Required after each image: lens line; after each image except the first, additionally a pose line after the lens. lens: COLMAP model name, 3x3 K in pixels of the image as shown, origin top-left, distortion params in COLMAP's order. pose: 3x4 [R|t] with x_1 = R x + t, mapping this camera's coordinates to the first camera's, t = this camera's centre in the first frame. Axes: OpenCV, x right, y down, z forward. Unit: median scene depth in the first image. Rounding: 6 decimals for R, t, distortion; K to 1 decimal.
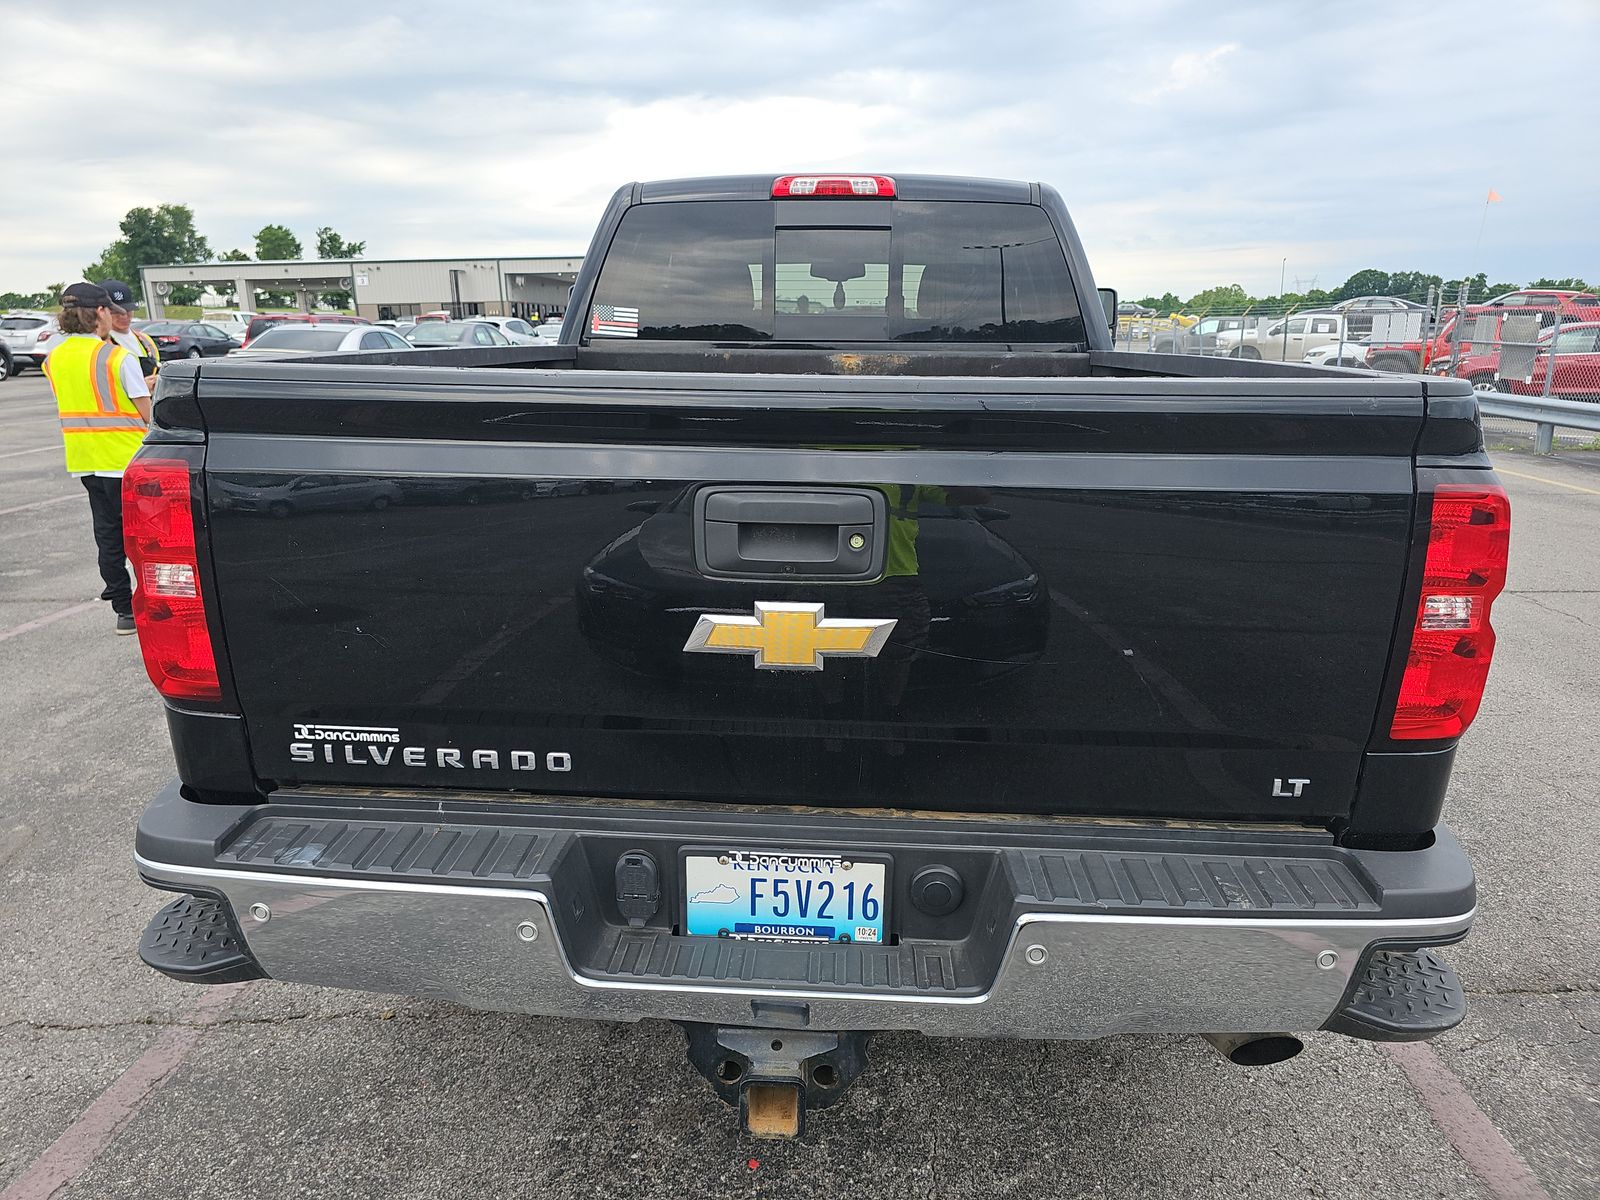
lens RADIAL K [[1058.3, 0, 798.3], [0, 1058.3, 610.6], [0, 0, 1]] dist [0.034270, -0.022114]
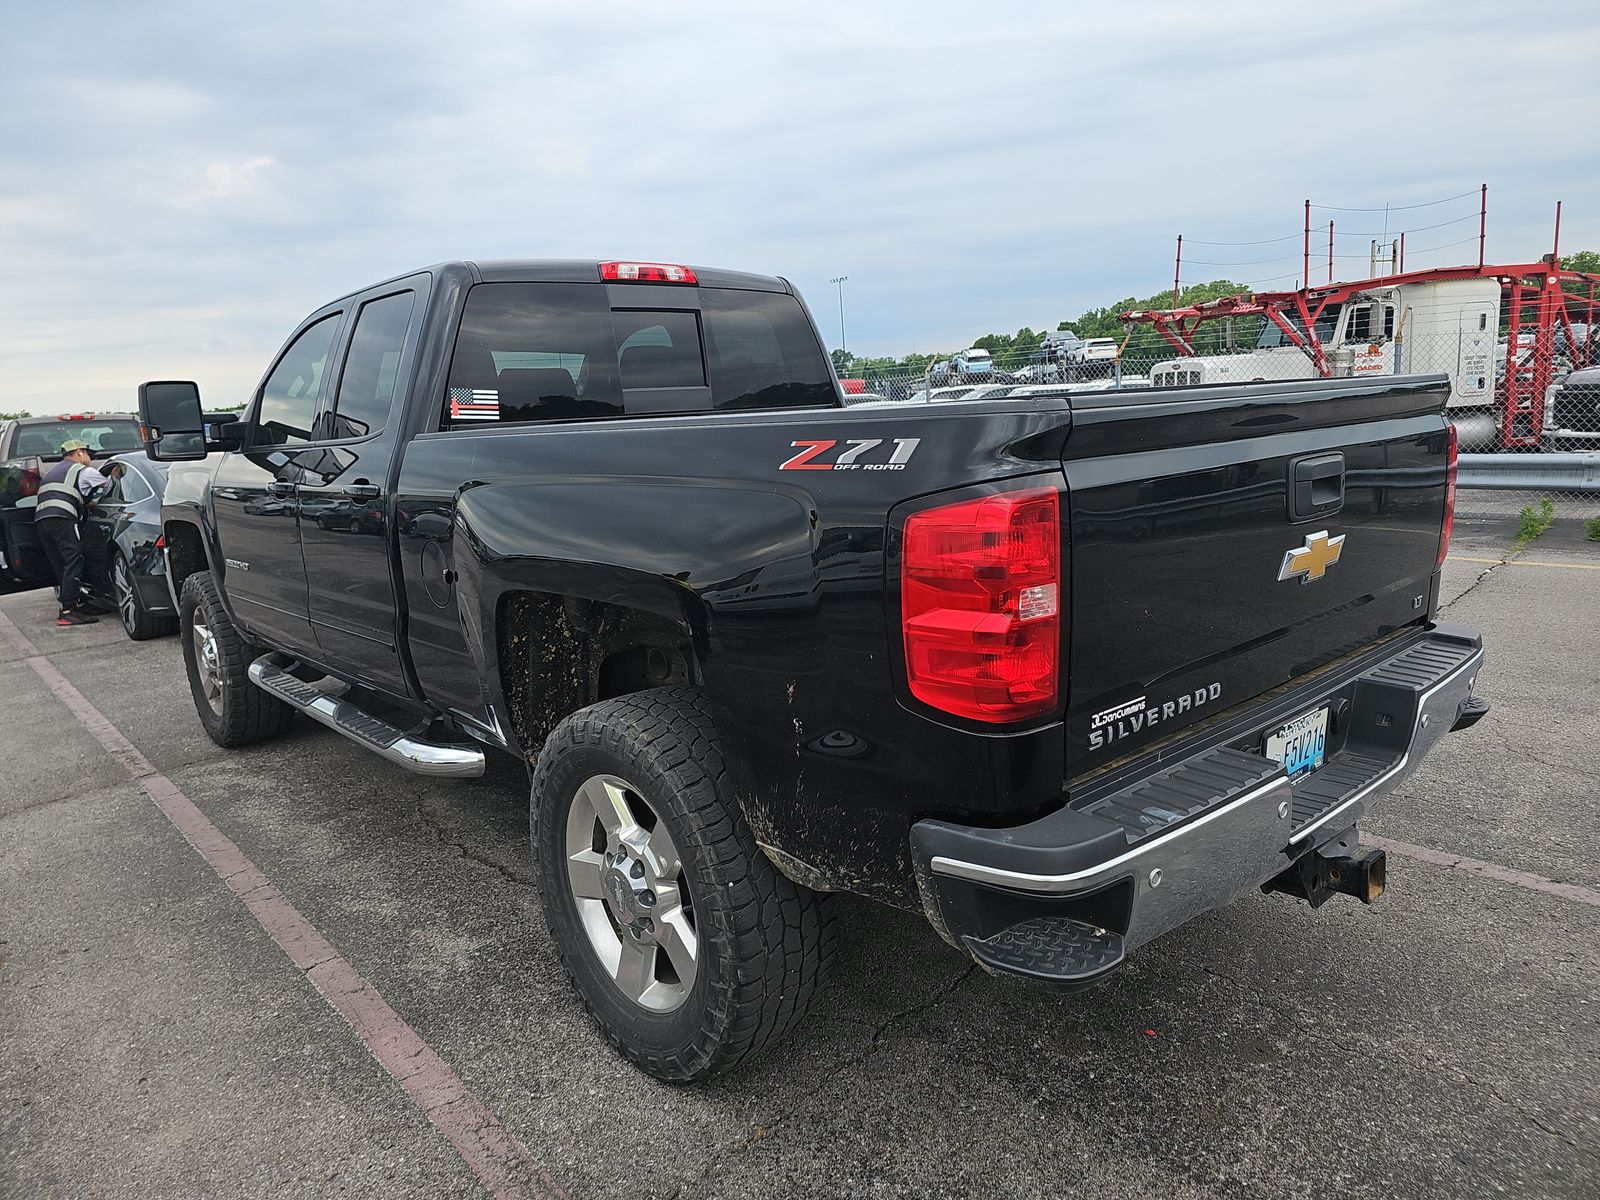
lens RADIAL K [[1058.3, 0, 796.2], [0, 1058.3, 589.2], [0, 0, 1]] dist [0.034270, -0.022114]
pose [[0.706583, -0.169967, 0.686915, -0.648736], [0.243588, 0.969821, -0.010594, -0.038671], [-0.664384, 0.174810, 0.726661, 0.170220]]
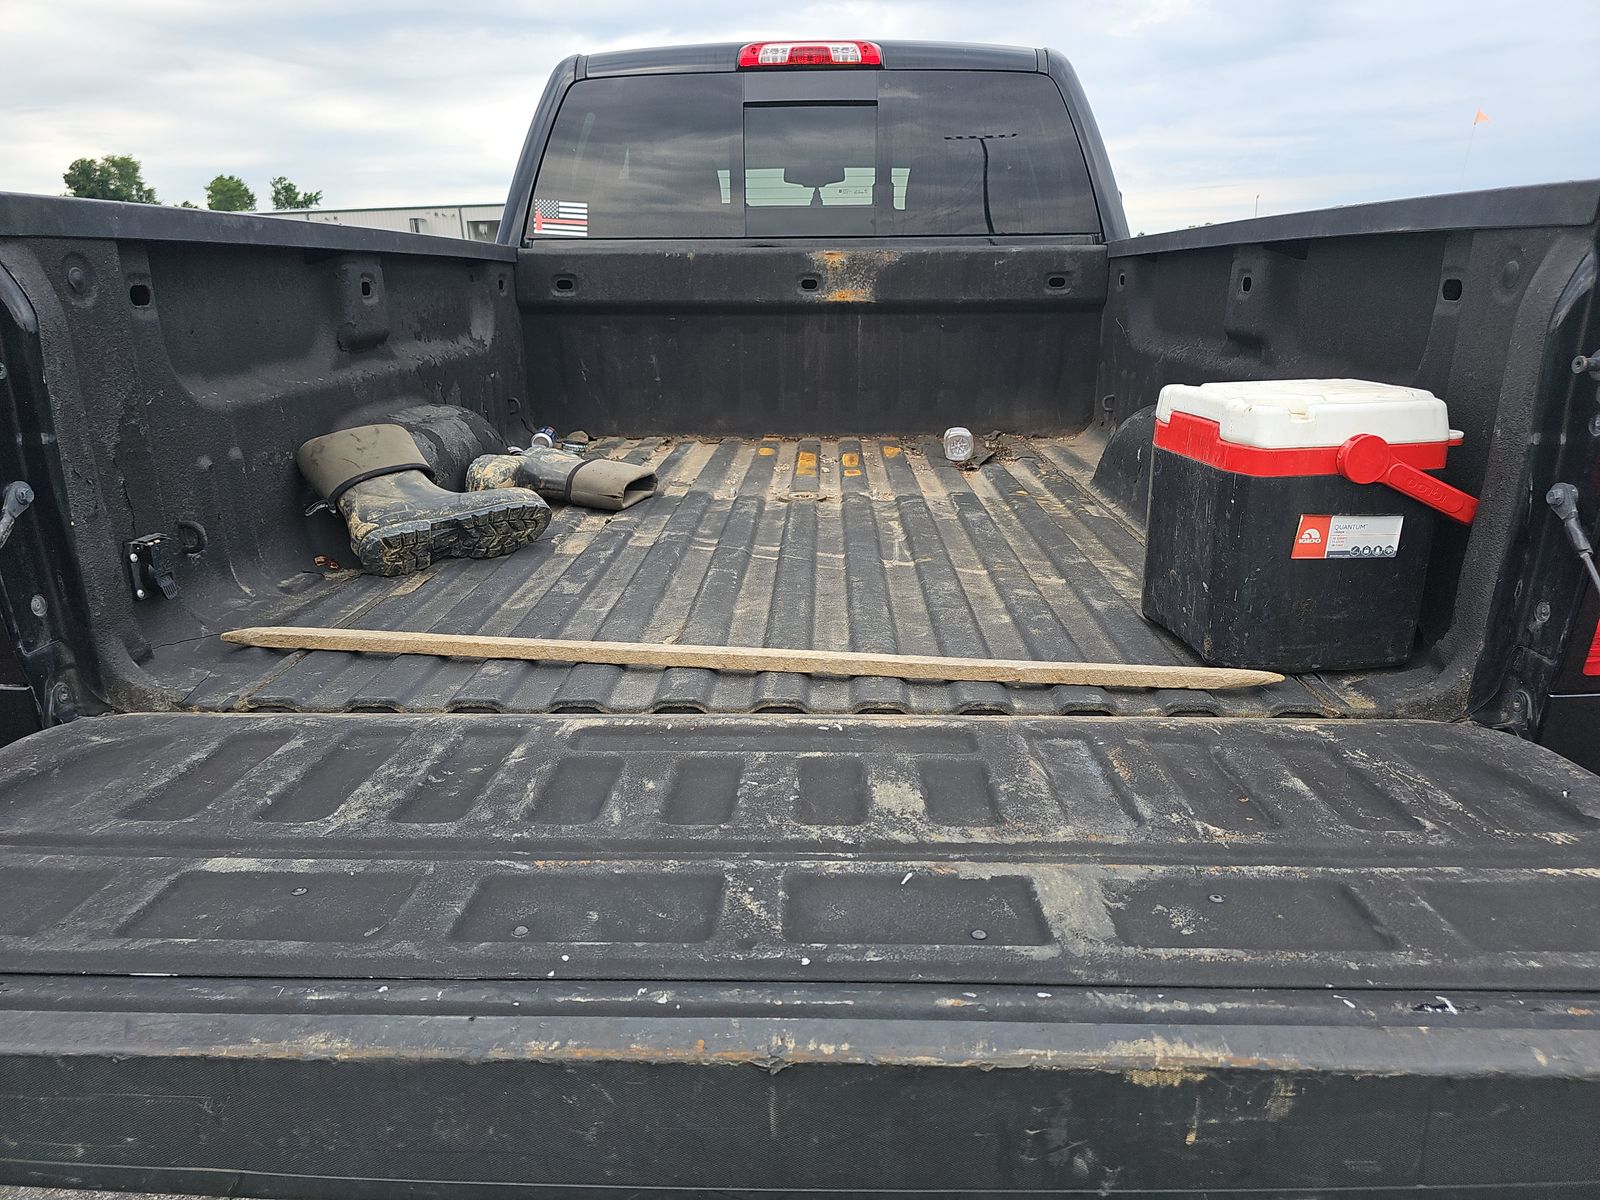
lens RADIAL K [[1058.3, 0, 809.5], [0, 1058.3, 617.8], [0, 0, 1]] dist [0.034270, -0.022114]
pose [[0.999375, -0.022809, 0.026991, -0.000600], [0.021444, 0.998527, 0.049849, 0.013523], [-0.028088, -0.049239, 0.998392, 0.113639]]
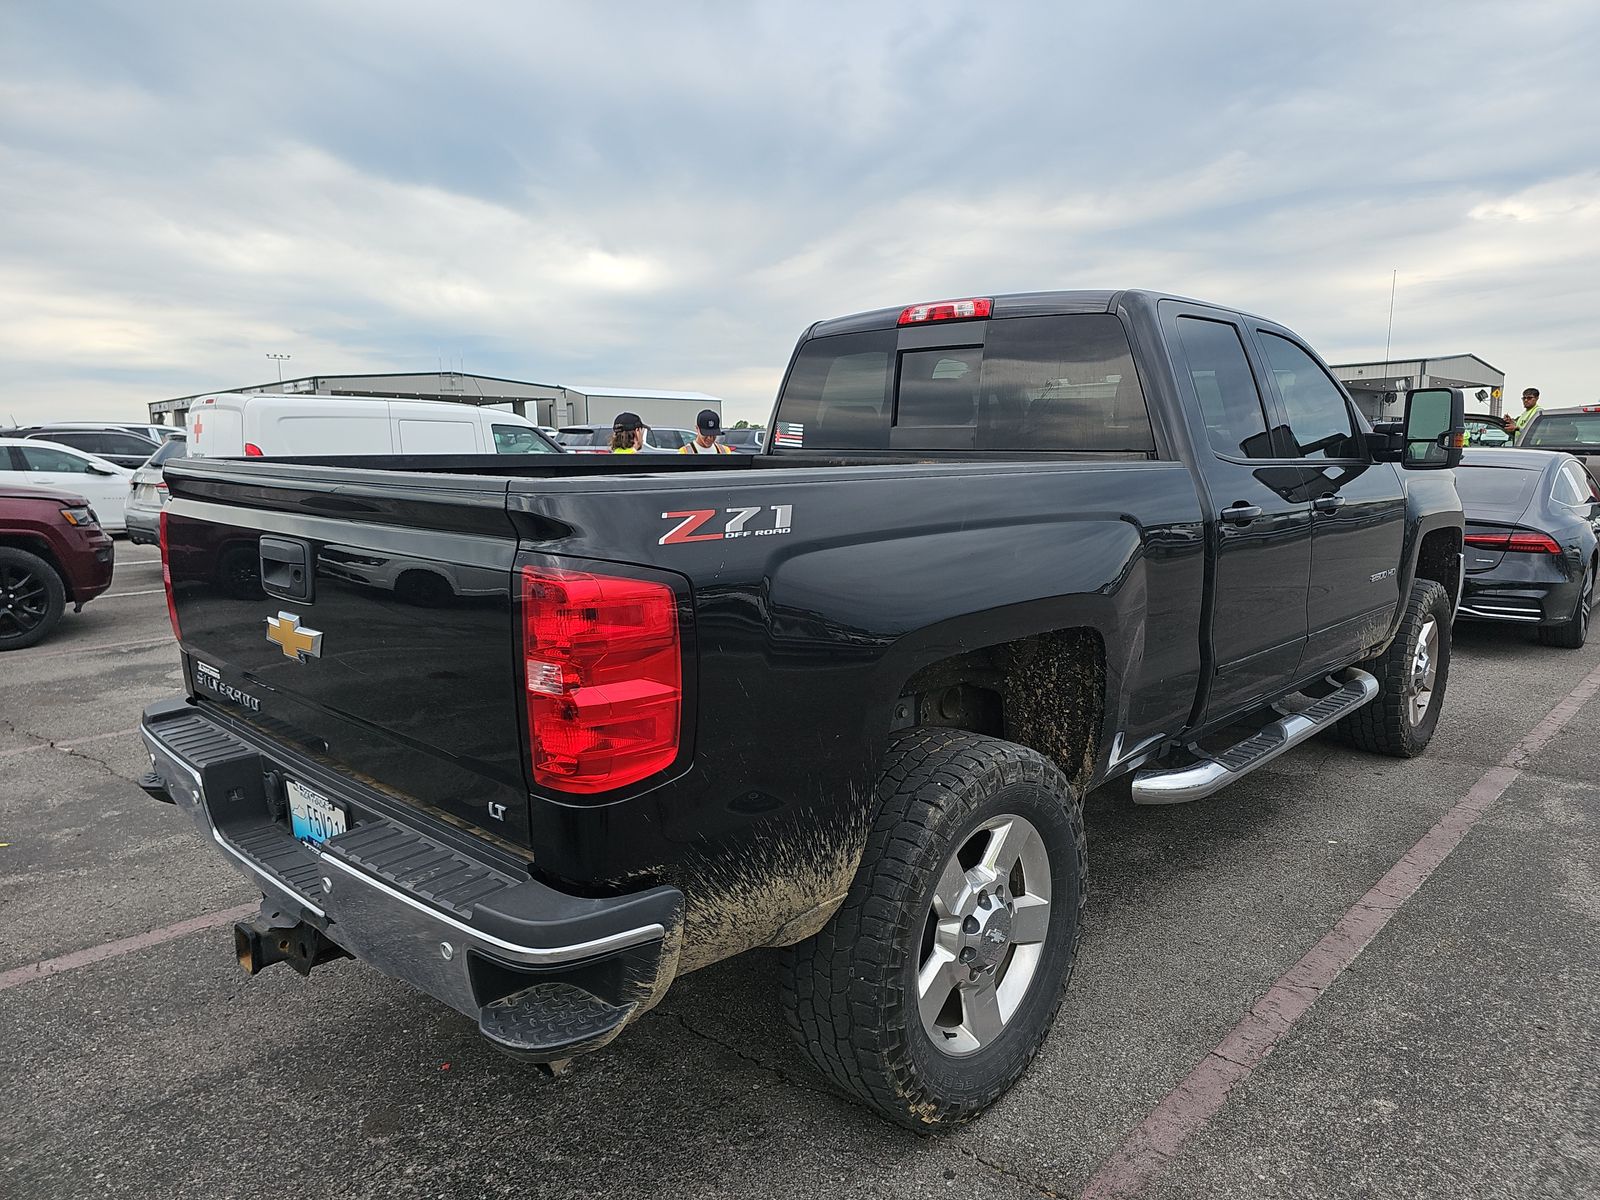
lens RADIAL K [[1058.3, 0, 821.4], [0, 1058.3, 614.0], [0, 0, 1]] dist [0.034270, -0.022114]
pose [[0.772689, 0.096040, -0.627477, 0.640830], [-0.157798, 0.986521, -0.043321, -0.025531], [0.614859, 0.132489, 0.777429, 0.115538]]
